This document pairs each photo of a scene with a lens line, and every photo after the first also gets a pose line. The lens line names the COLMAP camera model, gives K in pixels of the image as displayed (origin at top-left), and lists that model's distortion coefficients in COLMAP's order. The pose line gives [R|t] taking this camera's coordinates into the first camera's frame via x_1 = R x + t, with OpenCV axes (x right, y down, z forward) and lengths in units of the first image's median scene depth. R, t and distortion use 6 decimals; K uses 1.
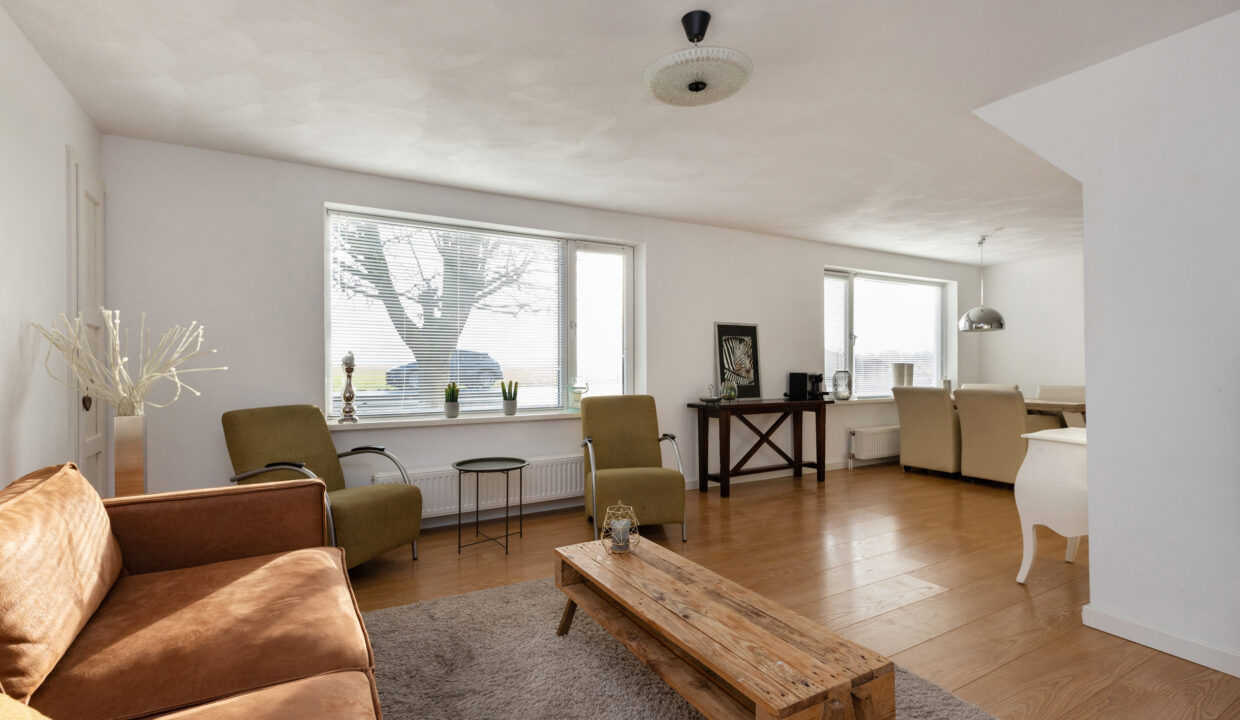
lens RADIAL K [[552.7, 0, 620.0], [0, 552.7, 360.0], [0, 0, 1]] dist [-0.009557, -0.000500]
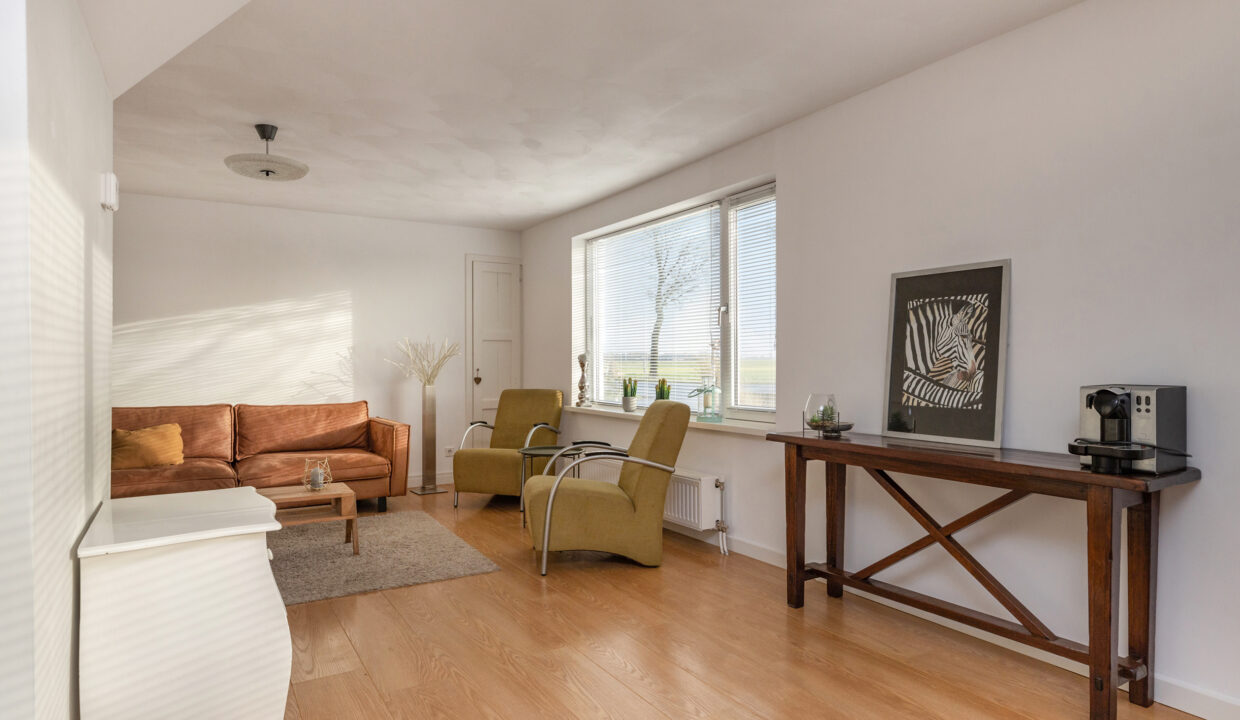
lens RADIAL K [[706.7, 0, 620.0], [0, 706.7, 360.0], [0, 0, 1]] dist [0.002781, 0.001623]
pose [[0.013942, 0.002382, -0.999900, 0.856336], [0.013584, 0.999904, 0.002571, 0.003196], [0.999811, -0.013619, 0.013908, 0.802782]]
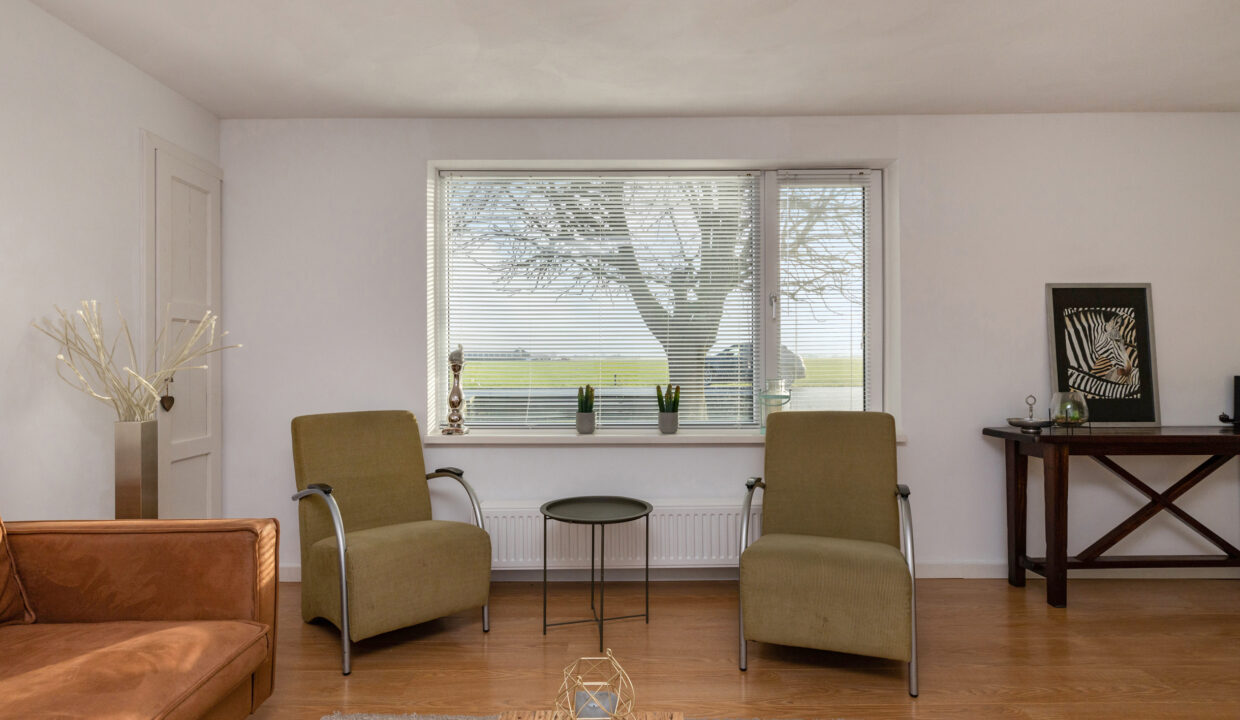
lens RADIAL K [[648.6, 0, 620.0], [0, 648.6, 360.0], [0, 0, 1]] dist [0.000022, -0.000224]
pose [[0.864043, -0.001912, -0.503414, 0.138747], [0.006204, 0.999957, 0.006851, 0.001246], [0.503380, -0.009043, 0.864018, 0.234747]]
